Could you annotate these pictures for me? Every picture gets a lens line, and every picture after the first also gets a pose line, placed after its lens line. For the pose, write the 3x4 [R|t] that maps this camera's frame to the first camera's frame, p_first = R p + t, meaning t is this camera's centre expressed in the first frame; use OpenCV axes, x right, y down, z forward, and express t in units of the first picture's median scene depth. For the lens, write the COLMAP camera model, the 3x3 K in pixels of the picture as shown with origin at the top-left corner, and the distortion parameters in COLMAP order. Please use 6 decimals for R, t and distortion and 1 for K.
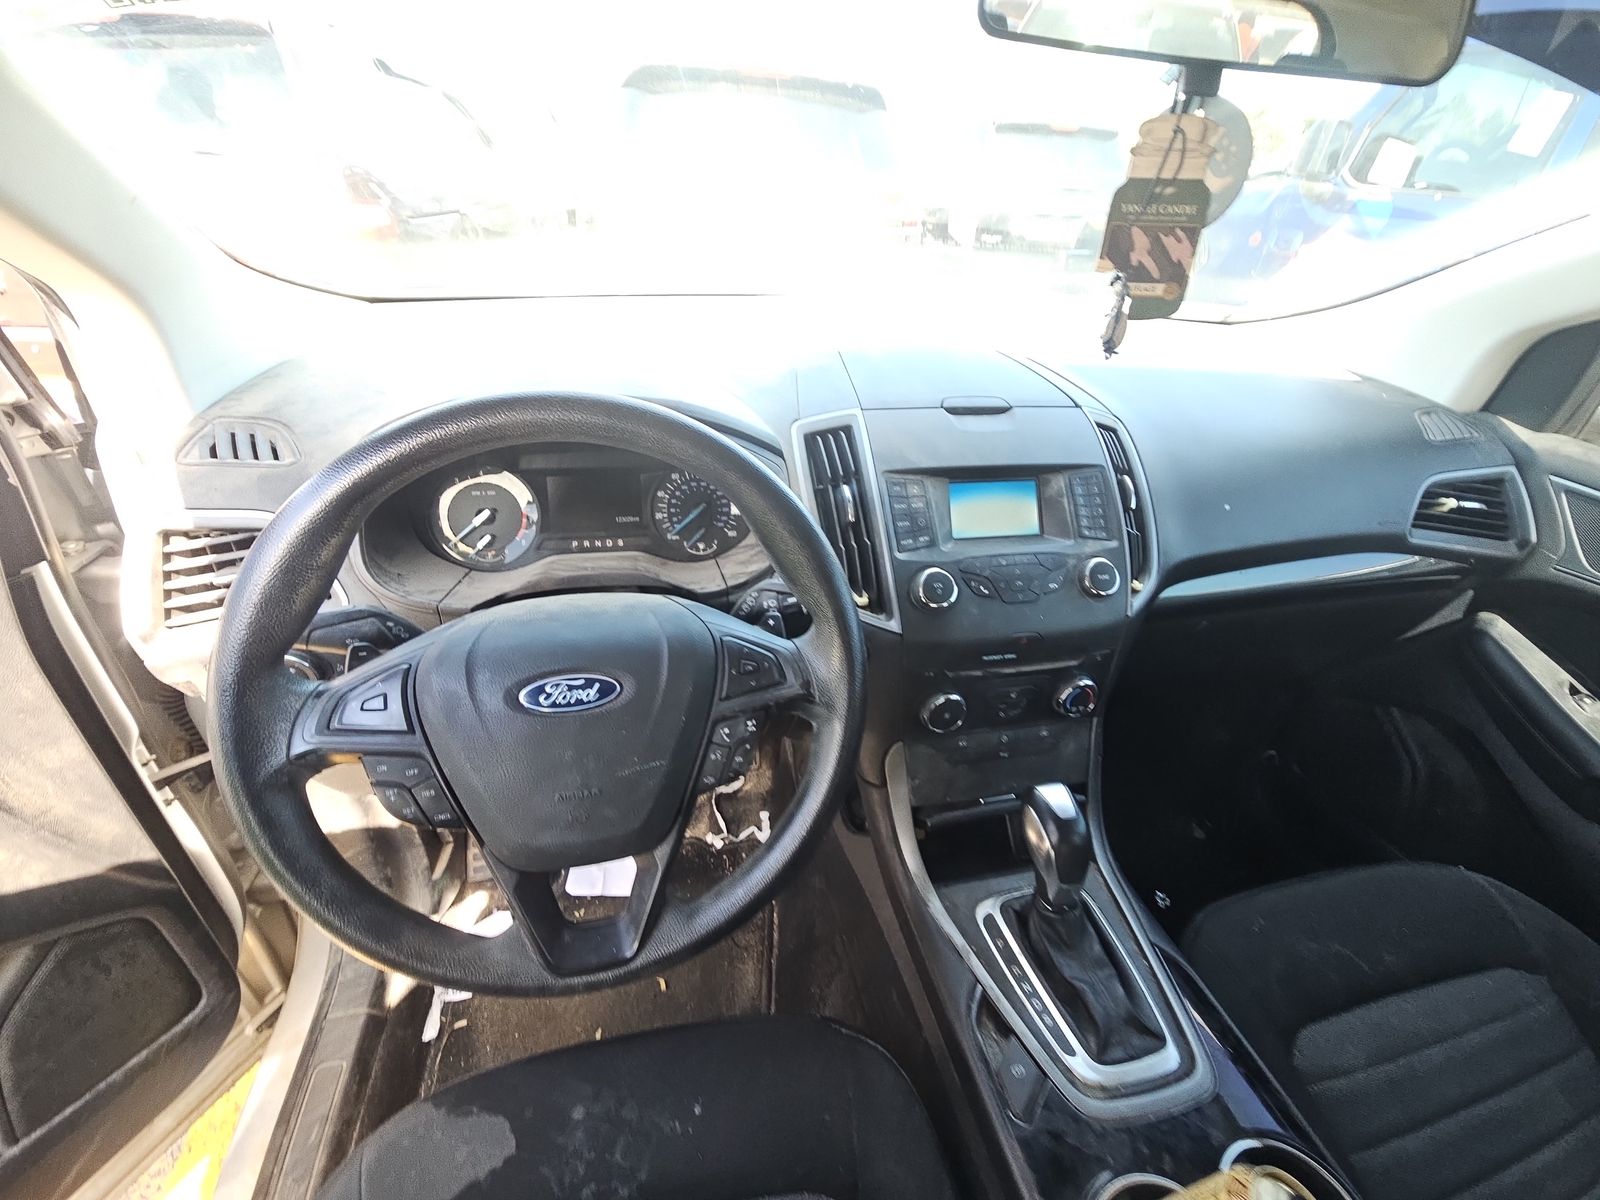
lens RADIAL K [[641.5, 0, 800.0], [0, 641.5, 600.0], [0, 0, 1]] dist [-0.024843, 0.000112]
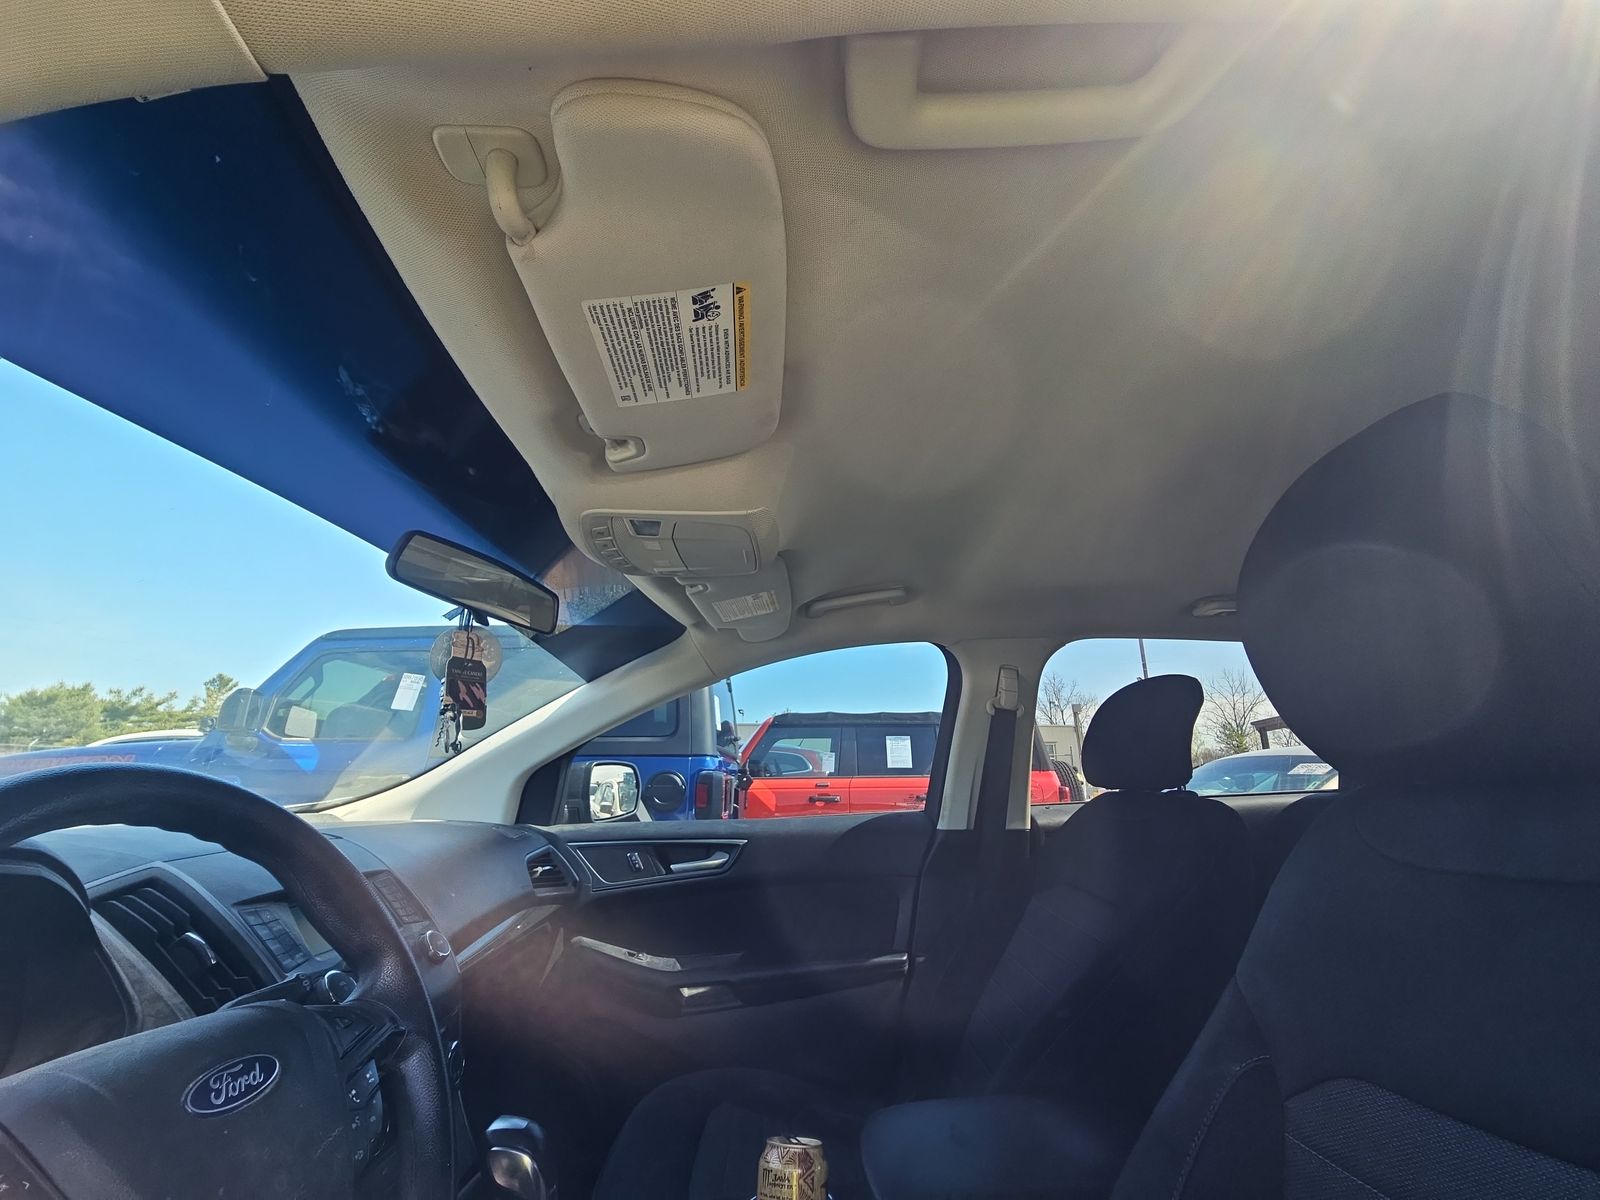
lens RADIAL K [[641.5, 0, 800.0], [0, 641.5, 600.0], [0, 0, 1]] dist [-0.024843, 0.000112]
pose [[0.185055, 0.211427, 0.959715, -0.690414], [0.566671, 0.774916, -0.279983, 0.184472], [-0.802894, 0.595655, 0.023593, 0.027210]]
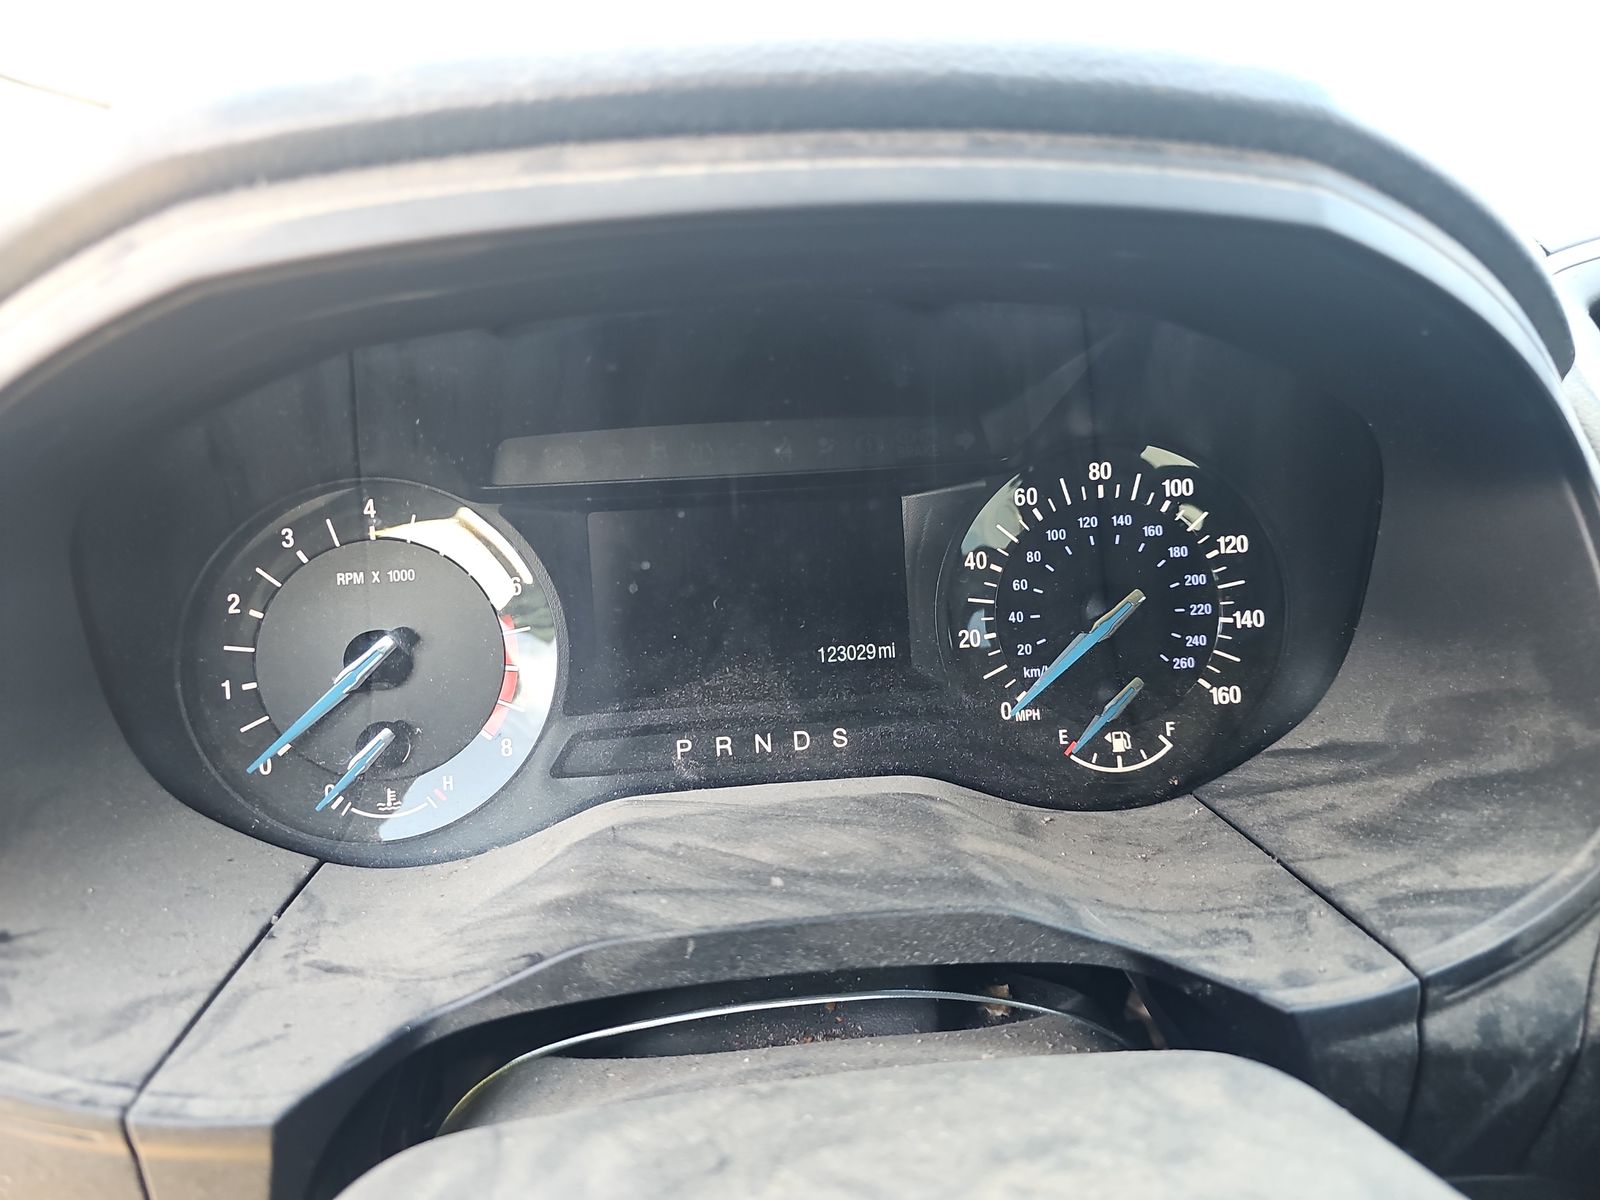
lens RADIAL K [[1093.8, 0, 728.6], [0, 1093.8, 596.2], [0, 0, 1]] dist [-0.001487, -0.001389]
pose [[0.982138, -0.030090, -0.185739, -0.260094], [0.004261, 0.990434, -0.137922, -0.093891], [0.188113, 0.134667, 0.972871, 0.572046]]
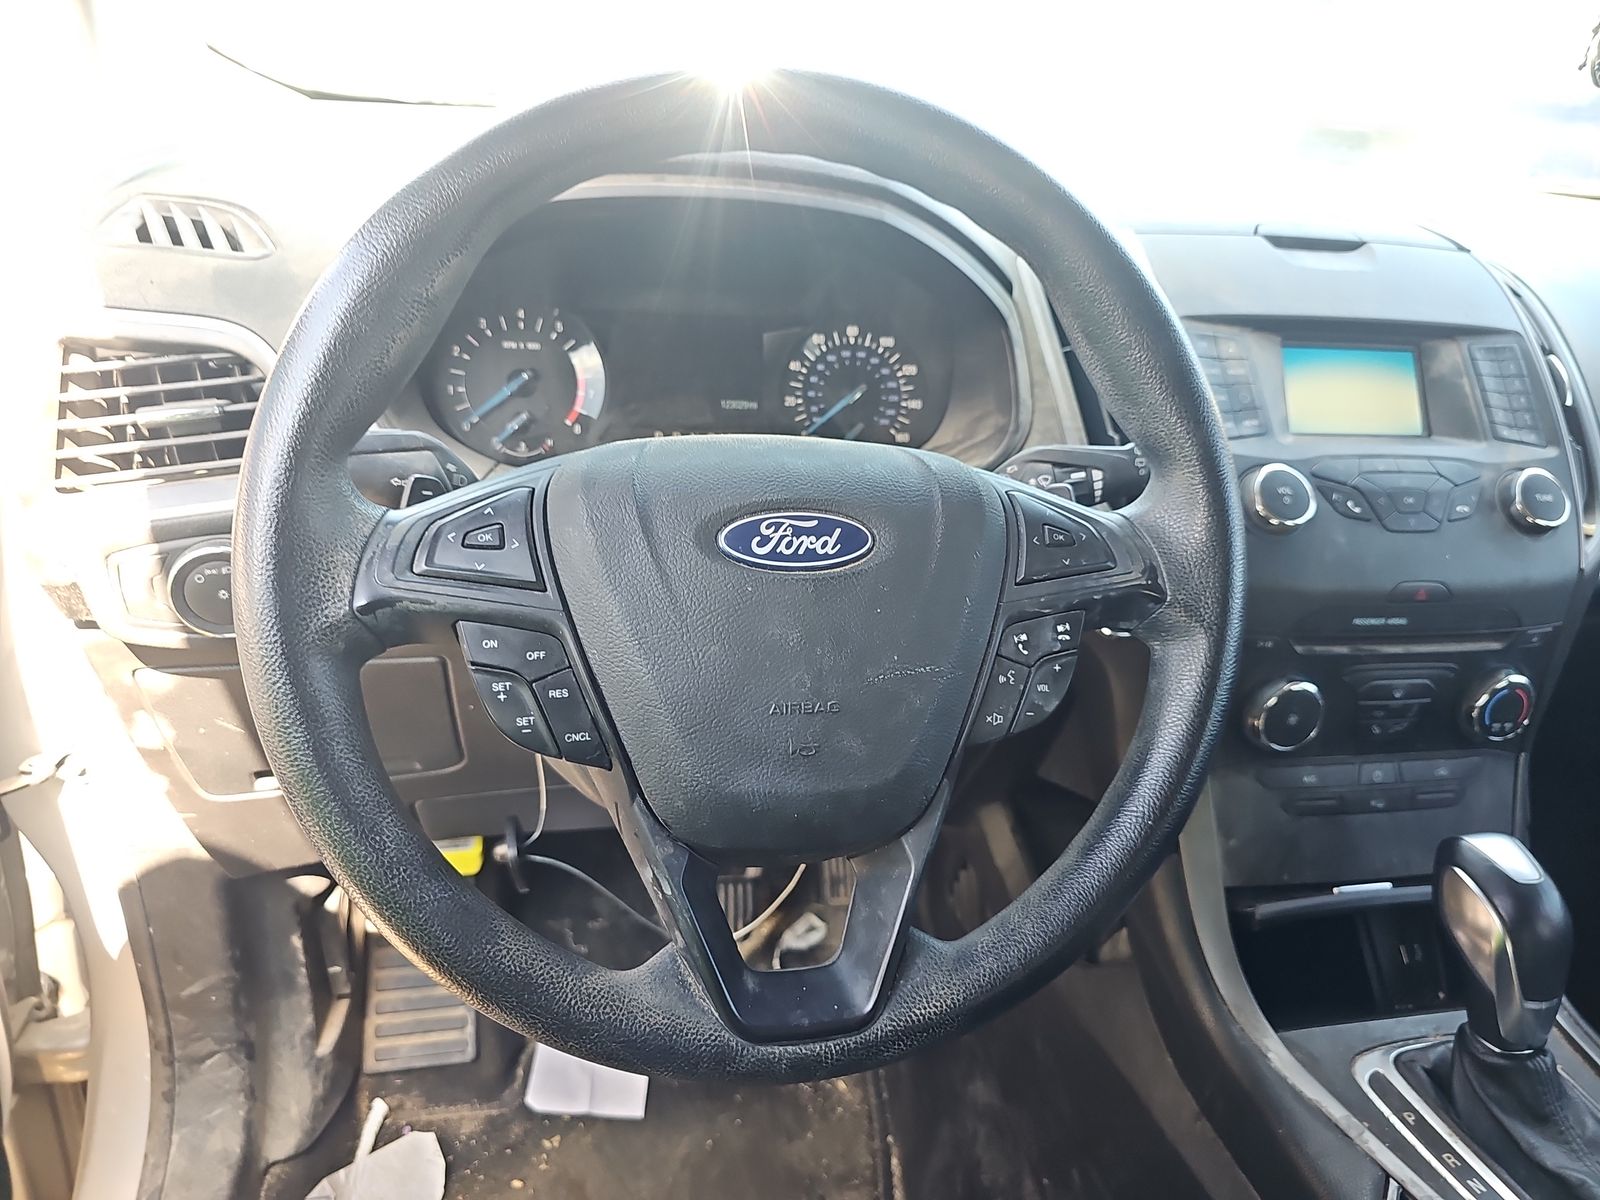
lens RADIAL K [[1074.6, 0, 785.1], [0, 1074.6, 596.3], [0, 0, 1]] dist [-0.023510, -0.001534]
pose [[0.999241, 0.027326, -0.027746, -0.212240], [-0.030522, 0.992033, -0.122225, 0.201378], [0.024185, 0.122979, 0.992115, -0.001342]]
